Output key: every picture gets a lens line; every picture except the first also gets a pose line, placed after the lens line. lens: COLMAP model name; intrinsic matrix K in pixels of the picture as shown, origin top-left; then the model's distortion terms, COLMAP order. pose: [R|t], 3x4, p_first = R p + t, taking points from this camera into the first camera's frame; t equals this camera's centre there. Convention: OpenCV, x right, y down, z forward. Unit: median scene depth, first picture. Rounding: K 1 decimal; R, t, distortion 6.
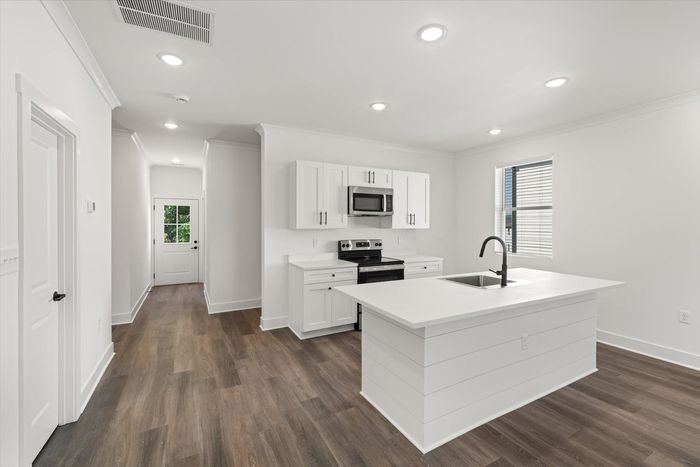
lens RADIAL K [[276.9, 0, 352.9], [0, 276.9, 226.6], [0, 0, 1]] dist [0.000375, -0.000017]
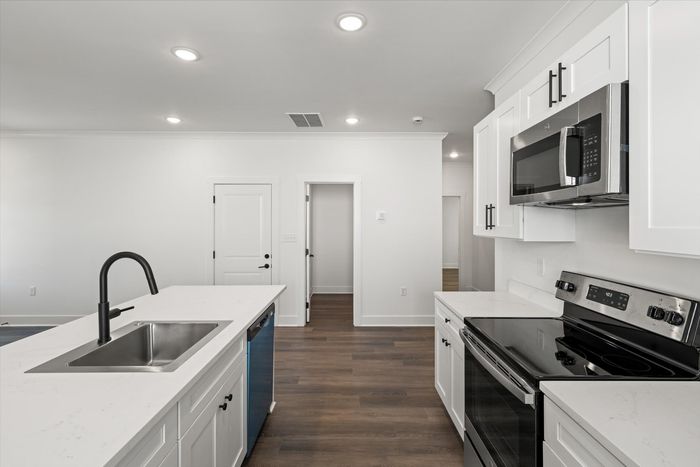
lens RADIAL K [[313.9, 0, 348.1], [0, 313.9, 224.1], [0, 0, 1]] dist [0.001561, 0.000496]
pose [[-0.438765, 0.000833, -0.898601, 0.746817], [-0.007471, 0.999962, 0.004575, -0.023953], [0.898571, 0.008721, -0.438742, 1.412578]]
